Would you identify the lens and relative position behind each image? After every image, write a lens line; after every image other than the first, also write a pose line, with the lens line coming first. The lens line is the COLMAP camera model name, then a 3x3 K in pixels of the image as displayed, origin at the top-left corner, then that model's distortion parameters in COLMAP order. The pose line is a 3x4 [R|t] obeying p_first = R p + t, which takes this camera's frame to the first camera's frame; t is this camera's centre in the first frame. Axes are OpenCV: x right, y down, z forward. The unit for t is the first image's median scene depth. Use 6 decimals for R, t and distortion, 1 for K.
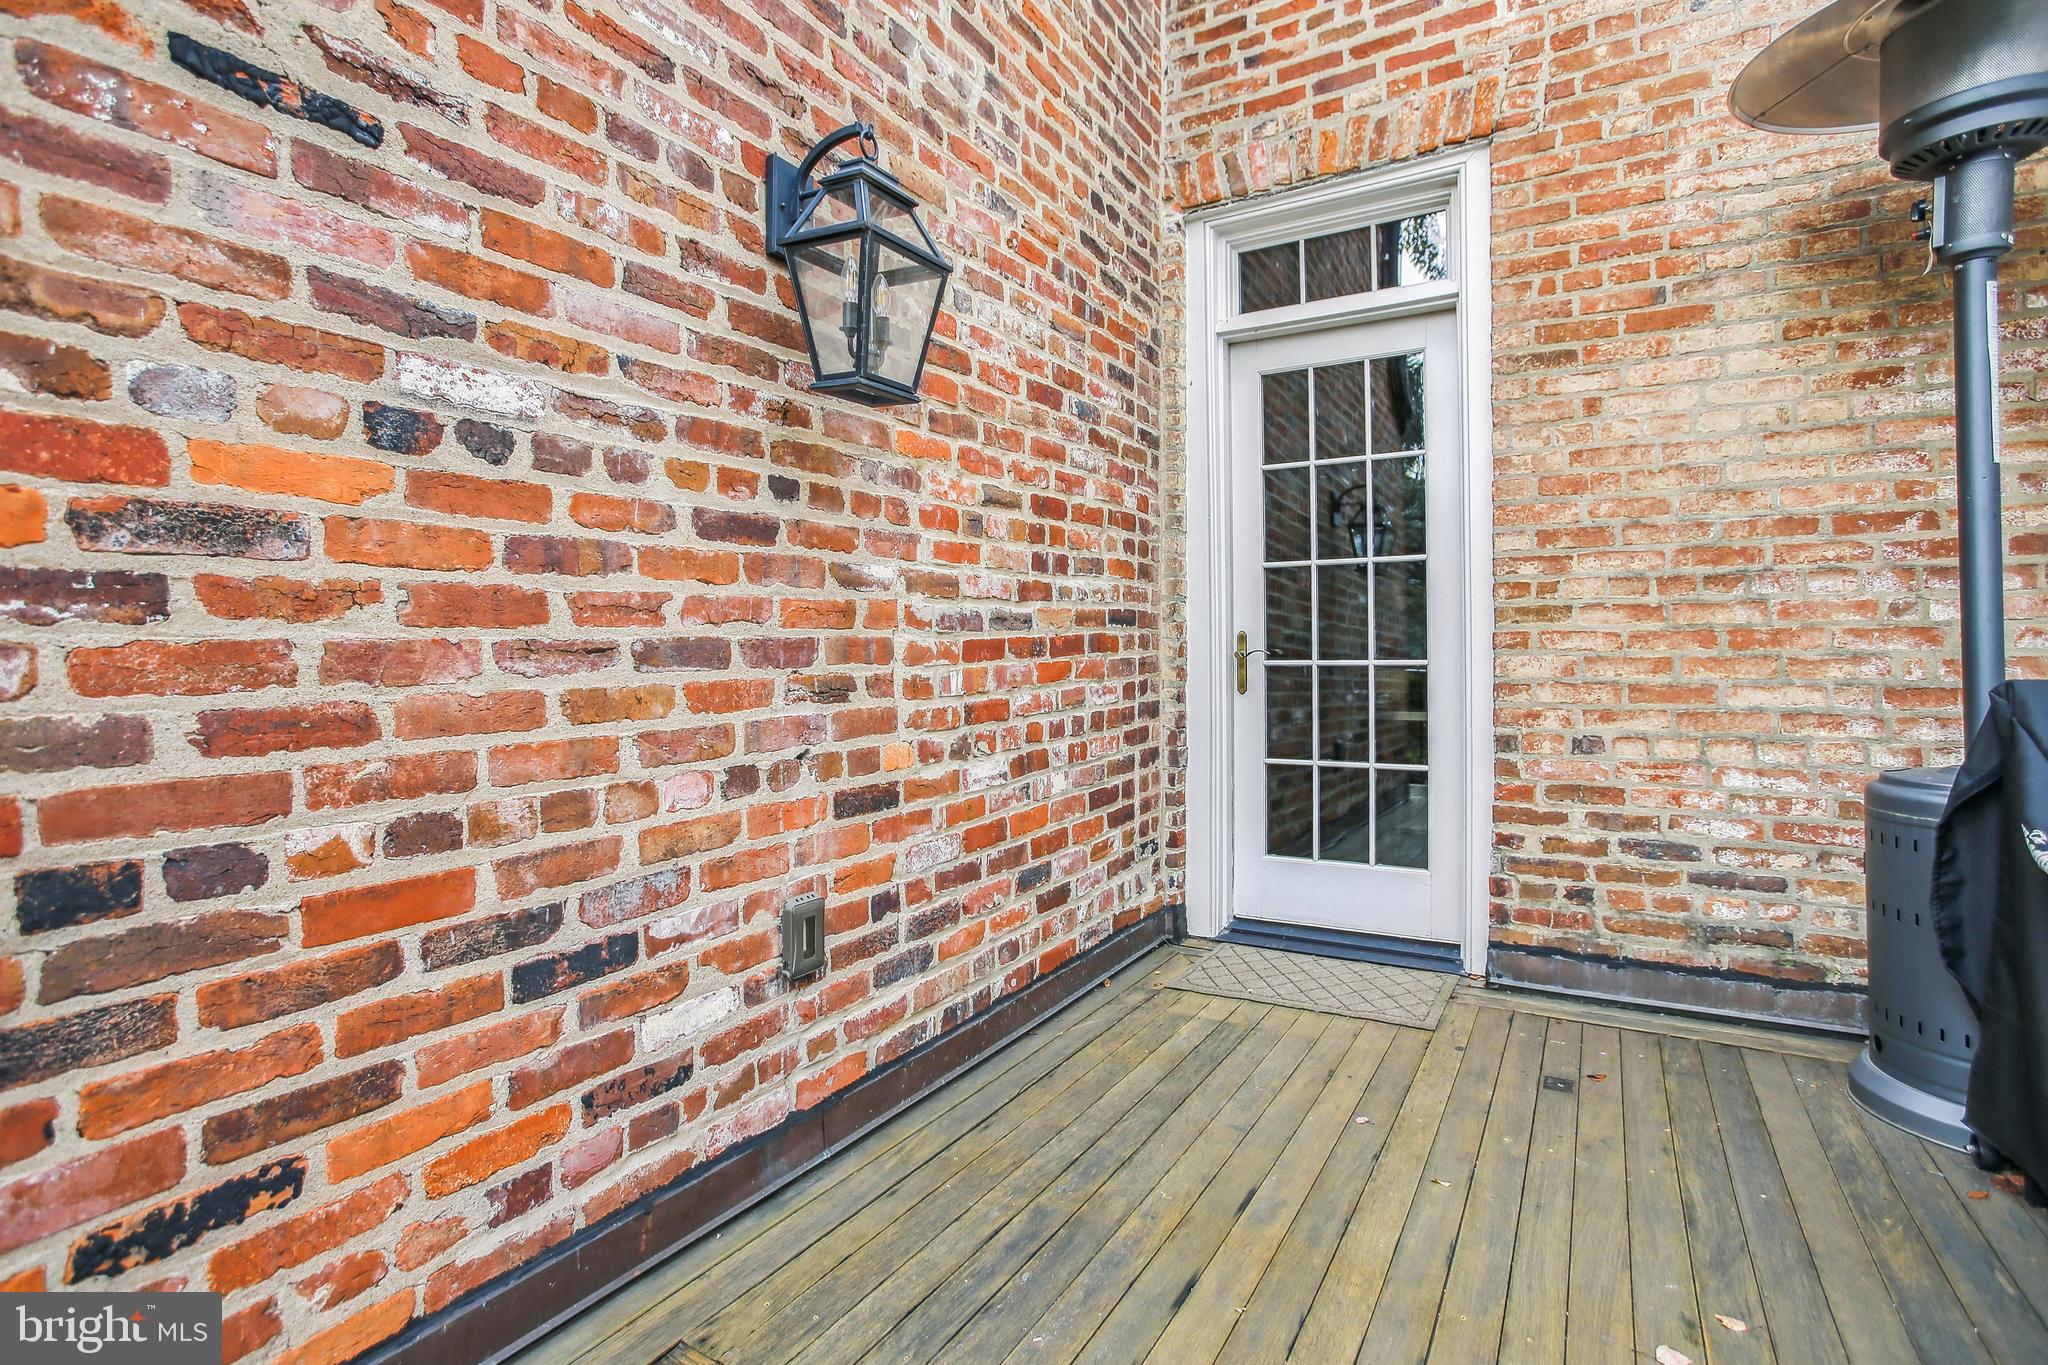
lens RADIAL K [[988.9, 0, 1024.0], [0, 988.9, 682.5], [0, 0, 1]] dist [-0.045855, 0.036993]
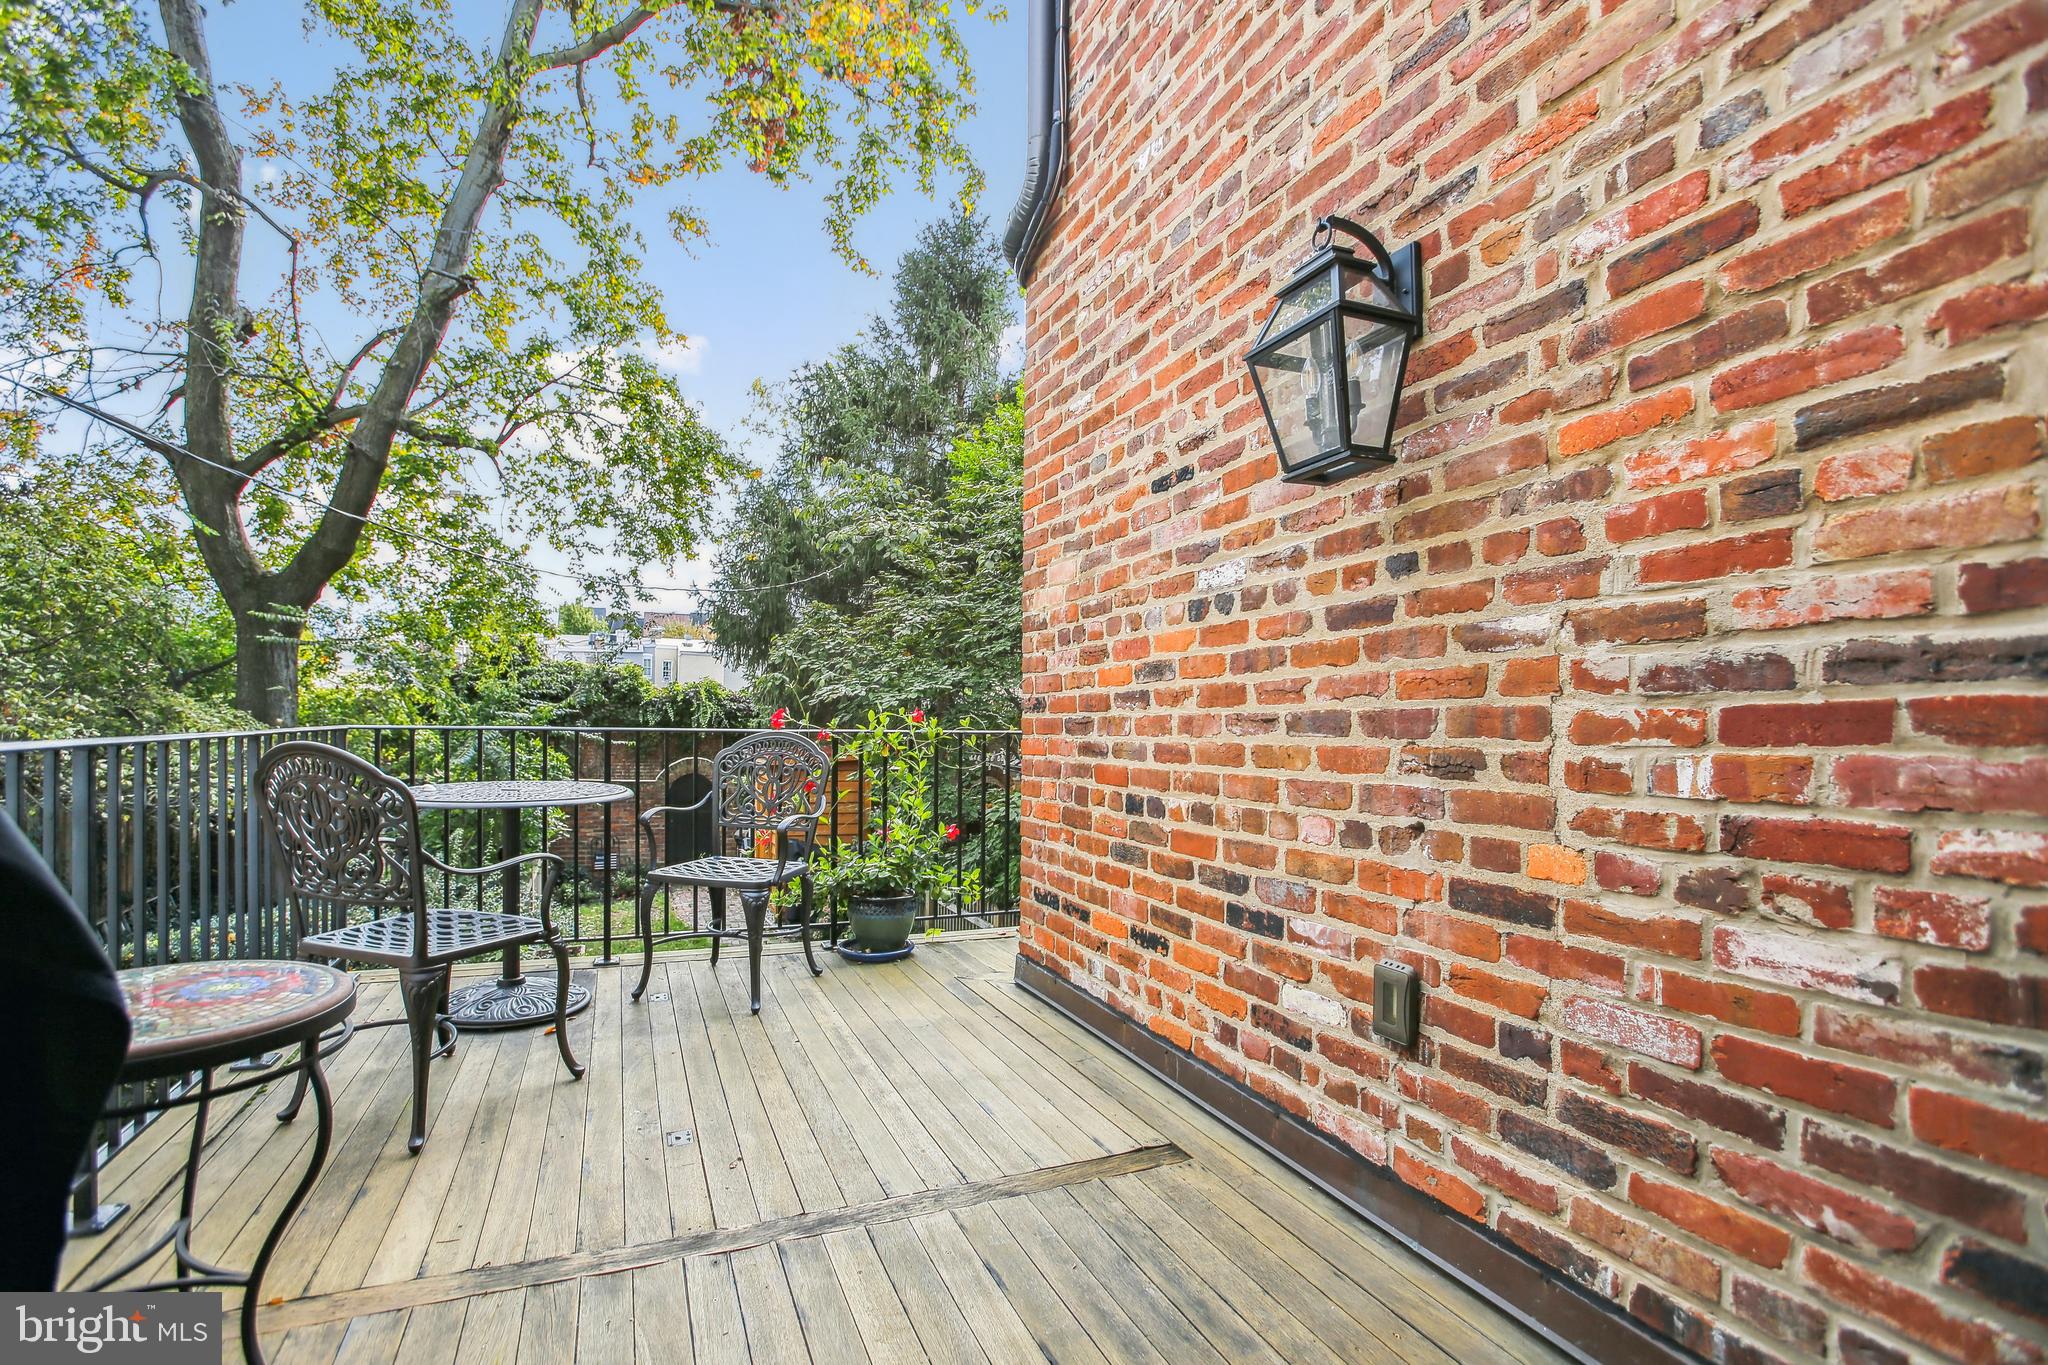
lens RADIAL K [[964.7, 0, 1014.2], [0, 964.7, 695.8], [0, 0, 1]] dist [-0.055824, 0.033329]
pose [[-0.588385, -0.000761, -0.808581, 0.844405], [-0.010867, 0.999917, 0.006966, -0.065060], [0.808508, 0.012885, -0.588344, 1.320886]]
